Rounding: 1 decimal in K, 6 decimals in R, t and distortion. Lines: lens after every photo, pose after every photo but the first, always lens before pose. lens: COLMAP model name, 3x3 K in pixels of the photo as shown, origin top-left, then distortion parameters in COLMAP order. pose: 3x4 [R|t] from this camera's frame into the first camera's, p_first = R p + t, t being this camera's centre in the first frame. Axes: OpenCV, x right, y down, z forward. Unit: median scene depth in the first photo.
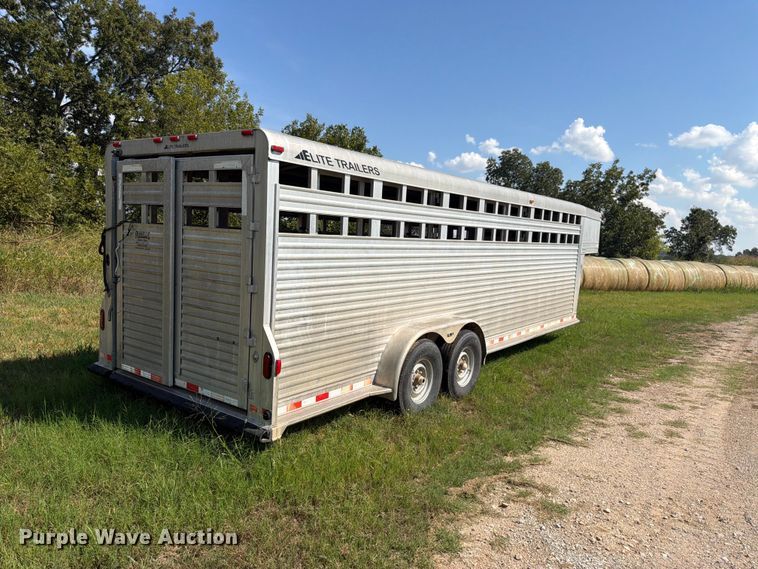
lens RADIAL K [[540.9, 0, 365.5], [0, 540.9, 295.9], [0, 0, 1]] dist [0.046133, -0.002952]
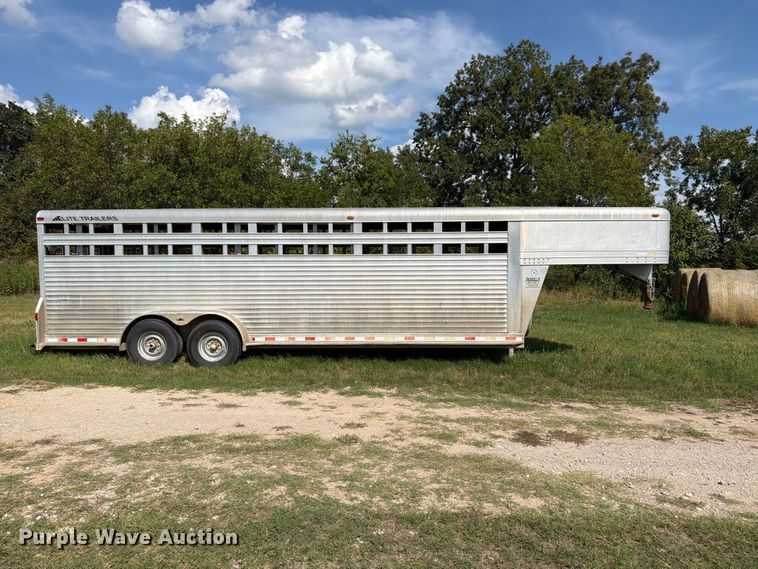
lens RADIAL K [[540.7, 0, 380.4], [0, 540.7, 291.5], [0, 0, 1]] dist [0.031306, -0.043937]
pose [[0.570885, -0.006357, -0.821005, 1.986035], [-0.062548, 0.996727, -0.051210, 0.046265], [0.818644, 0.080588, 0.568620, 0.719017]]
